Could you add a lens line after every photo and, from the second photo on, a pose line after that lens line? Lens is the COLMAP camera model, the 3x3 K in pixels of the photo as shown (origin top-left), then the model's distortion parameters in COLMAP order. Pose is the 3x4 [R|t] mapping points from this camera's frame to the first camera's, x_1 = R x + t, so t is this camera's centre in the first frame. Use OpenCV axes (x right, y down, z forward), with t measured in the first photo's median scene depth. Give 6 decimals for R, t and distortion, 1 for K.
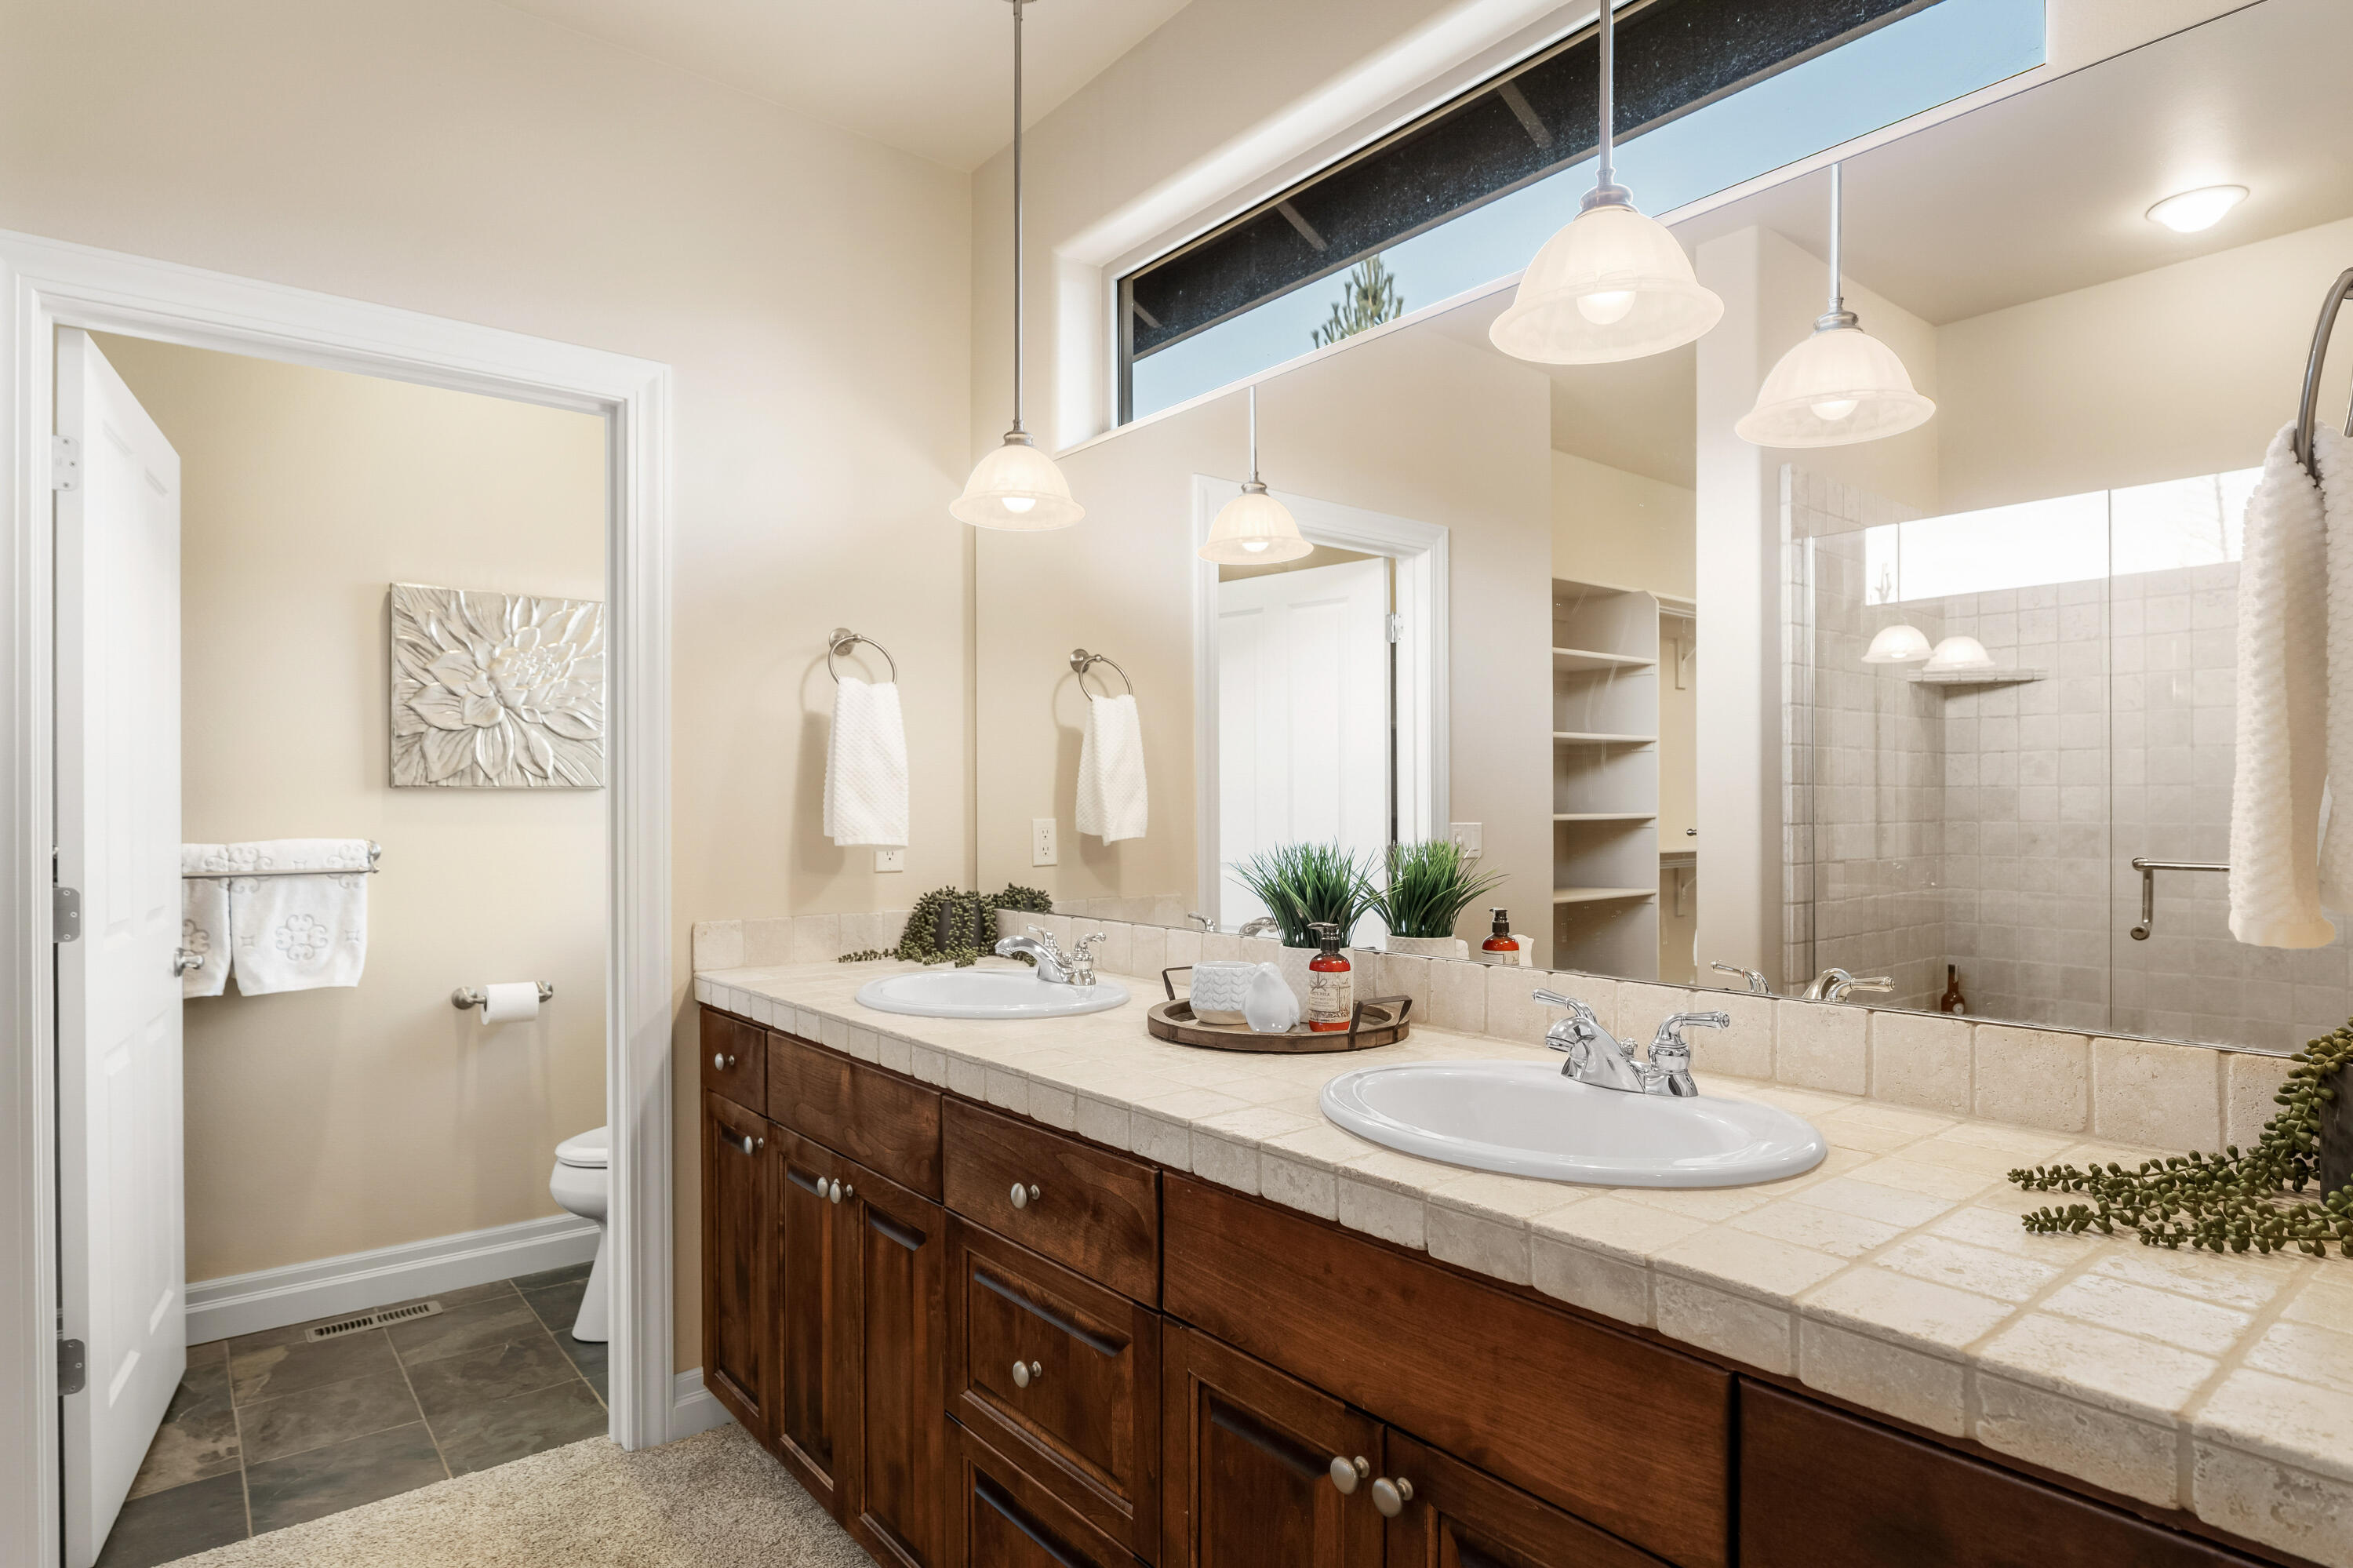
lens RADIAL K [[1265.0, 0, 1168.5], [0, 1265.0, 811.7], [0, 0, 1]] dist [-0.020788, 0.001950]
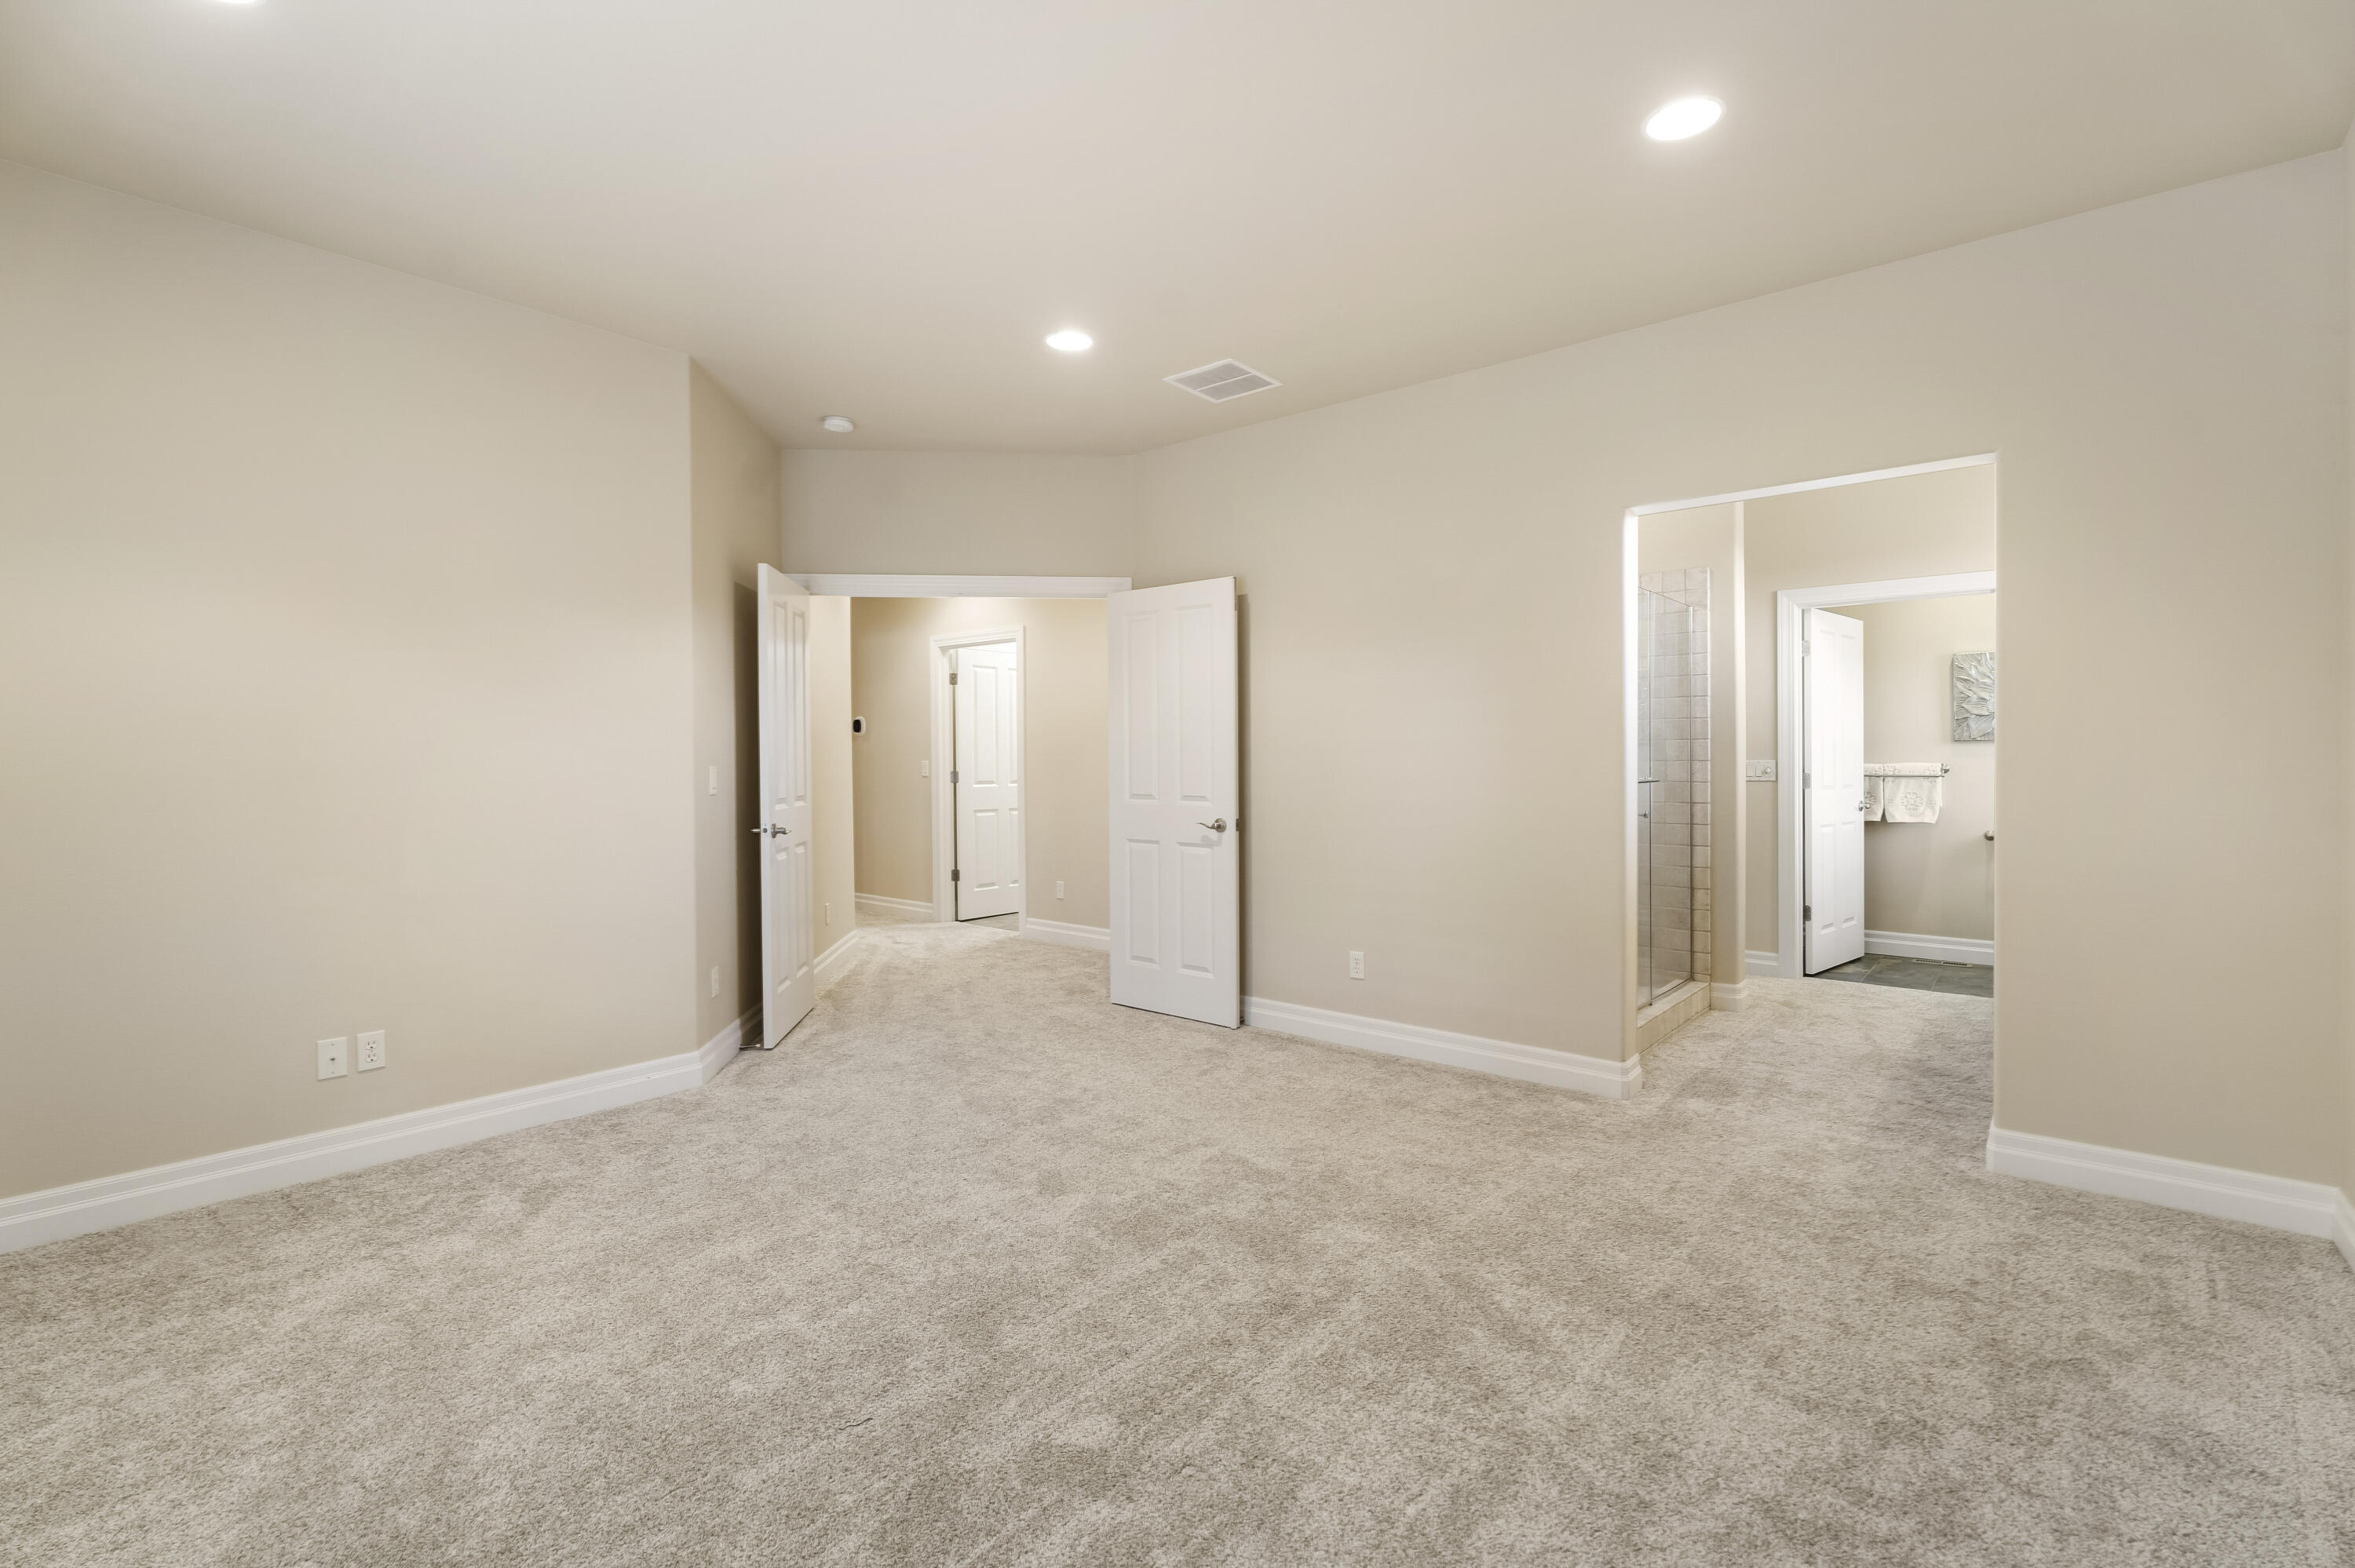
lens RADIAL K [[1075.9, 0, 1157.4], [0, 1075.9, 774.0], [0, 0, 1]] dist [0.005006, -0.001579]
pose [[0.181810, 0.012613, -0.983253, 1.314178], [-0.002688, 0.999920, 0.012330, 0.025157], [0.983330, 0.000402, 0.181829, -0.998108]]
